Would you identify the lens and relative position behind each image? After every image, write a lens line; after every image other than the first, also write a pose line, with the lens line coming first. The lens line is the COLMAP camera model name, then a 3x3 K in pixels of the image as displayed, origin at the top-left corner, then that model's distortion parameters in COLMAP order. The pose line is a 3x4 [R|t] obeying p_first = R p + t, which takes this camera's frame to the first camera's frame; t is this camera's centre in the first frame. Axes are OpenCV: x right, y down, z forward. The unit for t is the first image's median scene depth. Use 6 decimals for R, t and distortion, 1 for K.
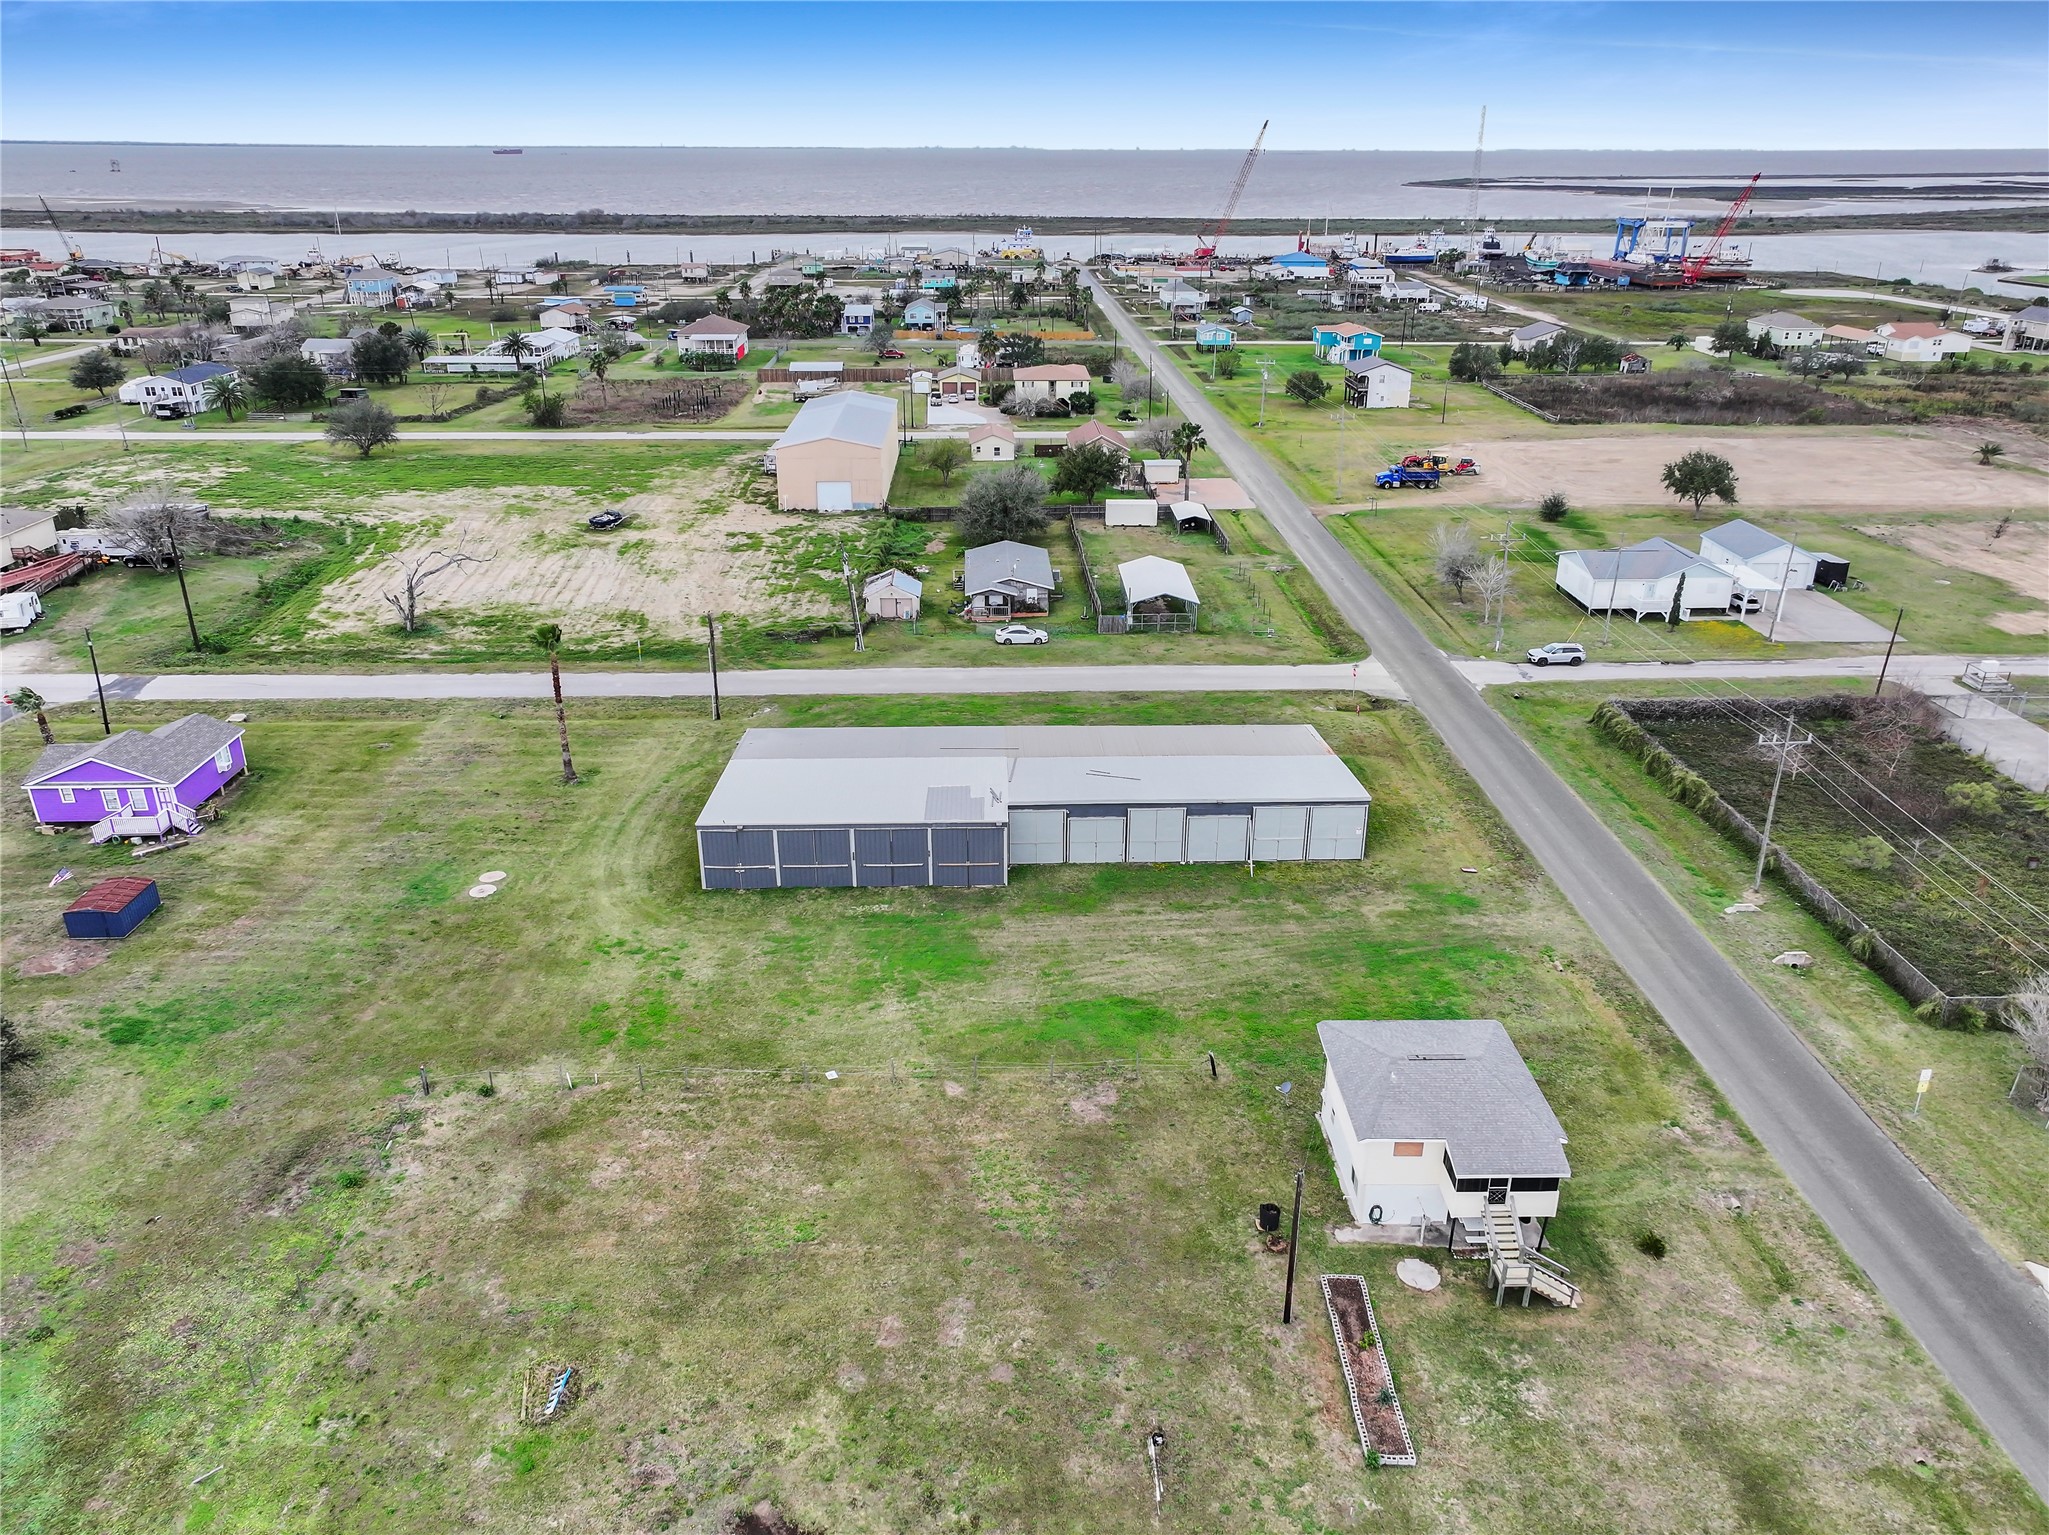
lens RADIAL K [[1443.5, 0, 1024.5], [0, 1443.5, 767.5], [0, 0, 1]] dist [0.006373, 0.004040]
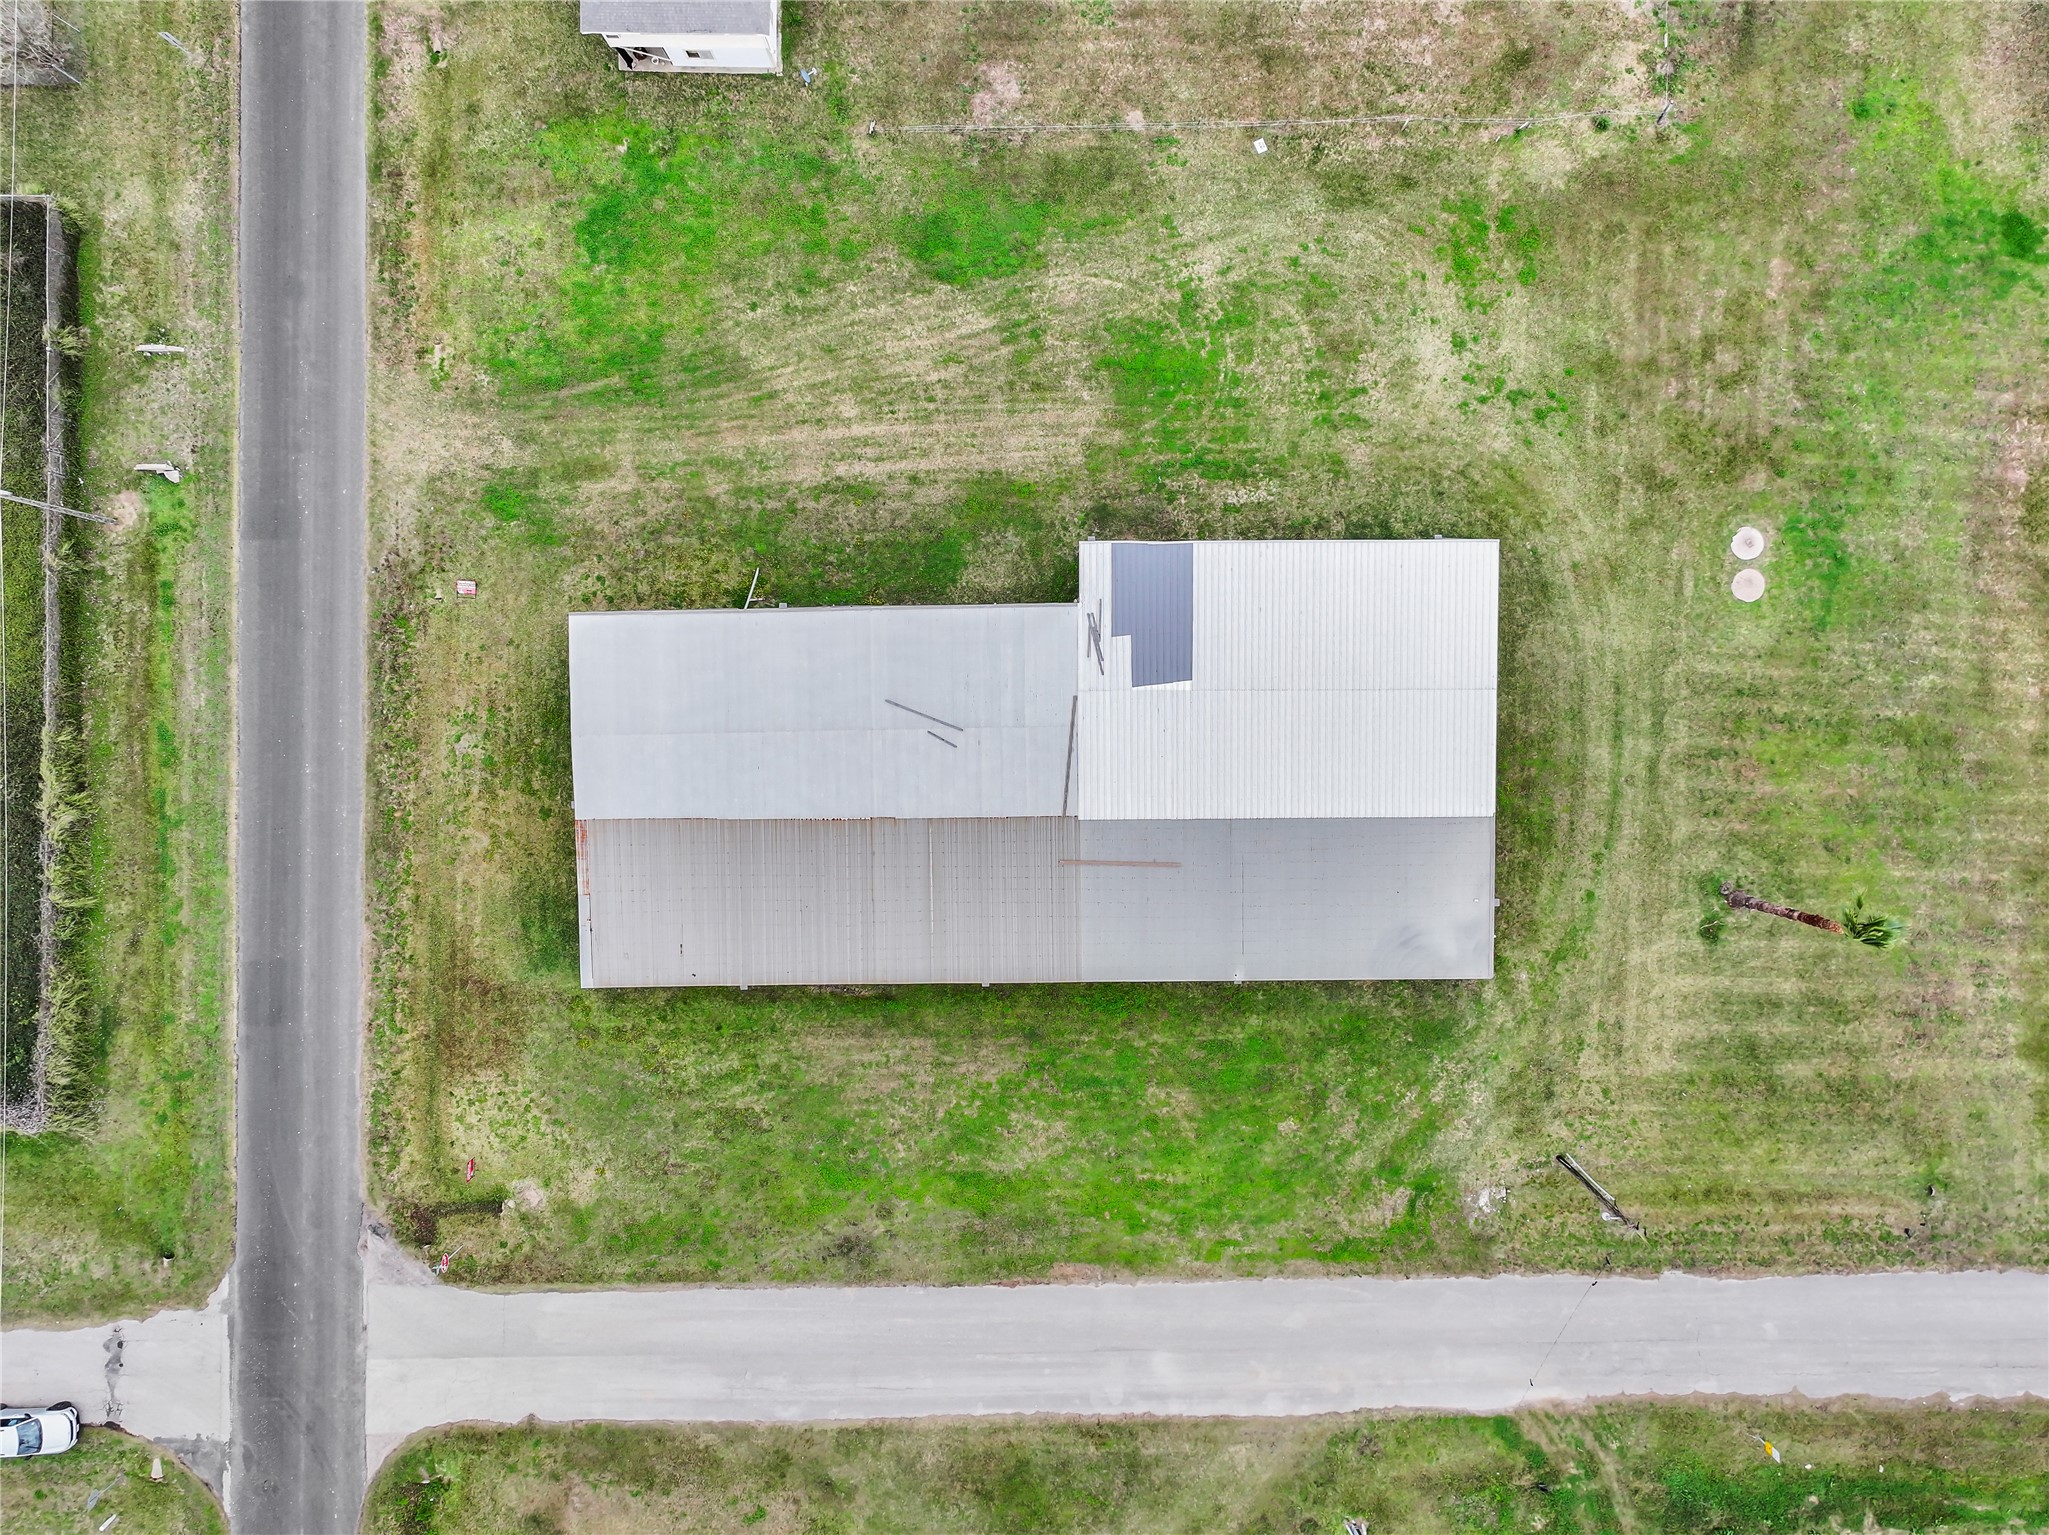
lens RADIAL K [[1468.6, 0, 1024.2], [0, 1468.6, 653.0], [0, 0, 1]] dist [0.003775, 0.005931]
pose [[-0.999754, -0.021975, -0.003078, 0.012242], [0.005173, -0.365743, 0.930701, -0.455617], [-0.021578, 0.930456, 0.365767, 0.517137]]
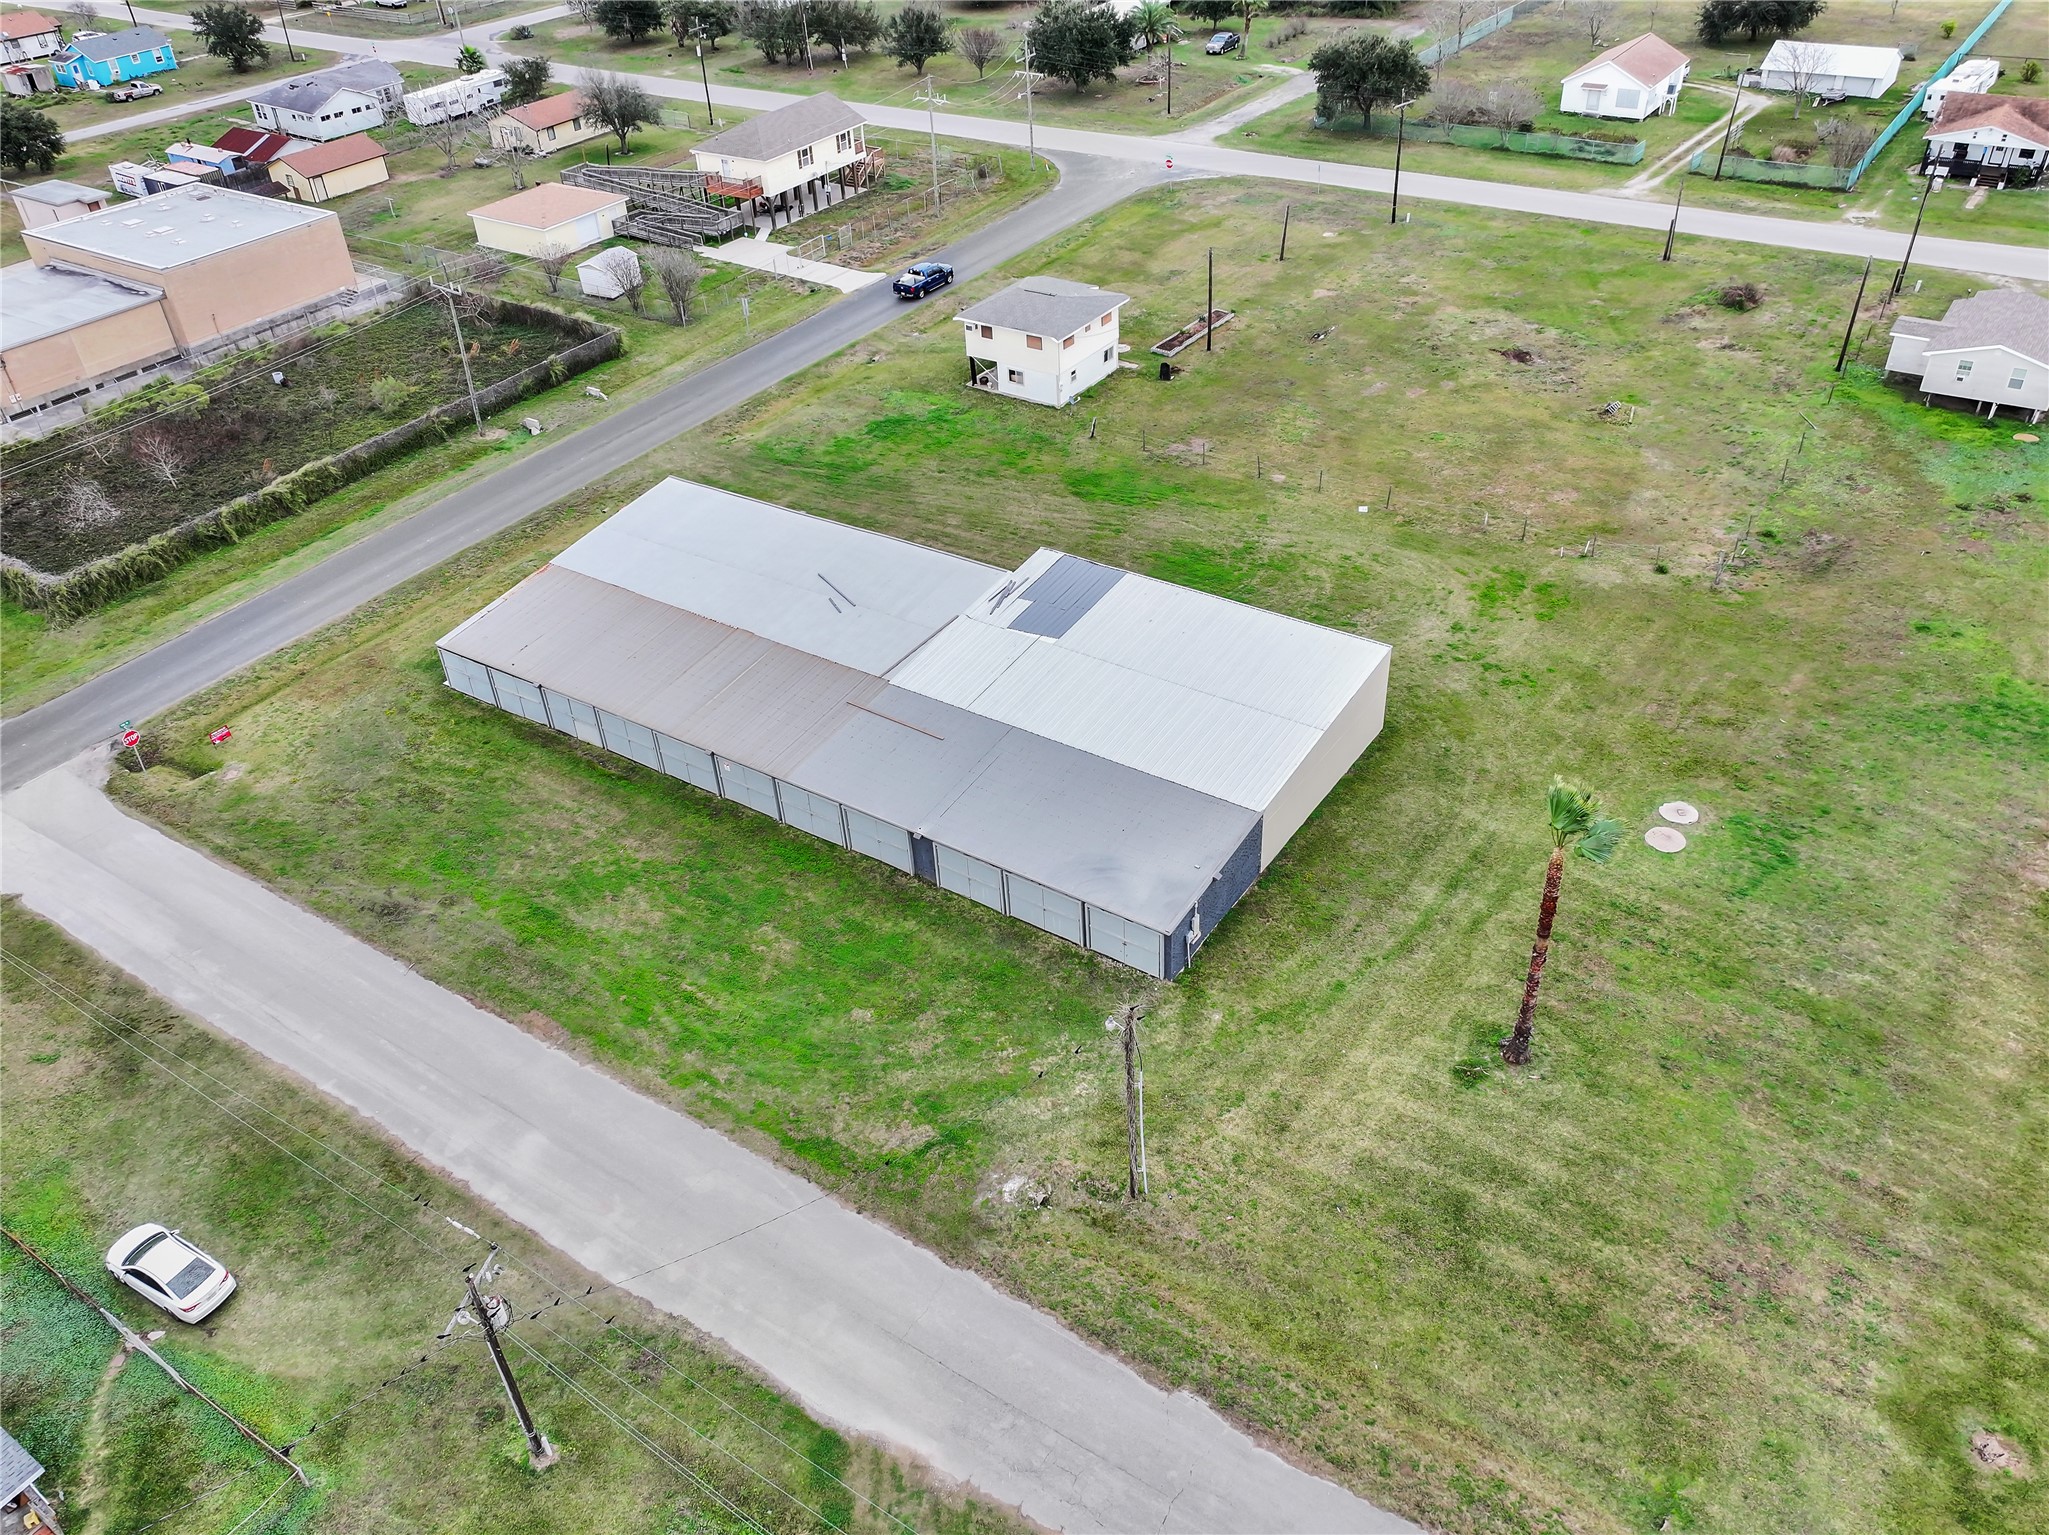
lens RADIAL K [[1564.6, 0, 1024.5], [0, 1564.6, 767.5], [0, 0, 1]] dist [0.010300, -0.005224]
pose [[-0.812342, -0.316575, 0.489776, -0.322428], [0.270379, 0.539672, 0.797276, -0.409291], [-0.516716, 0.780086, -0.352803, 0.944925]]
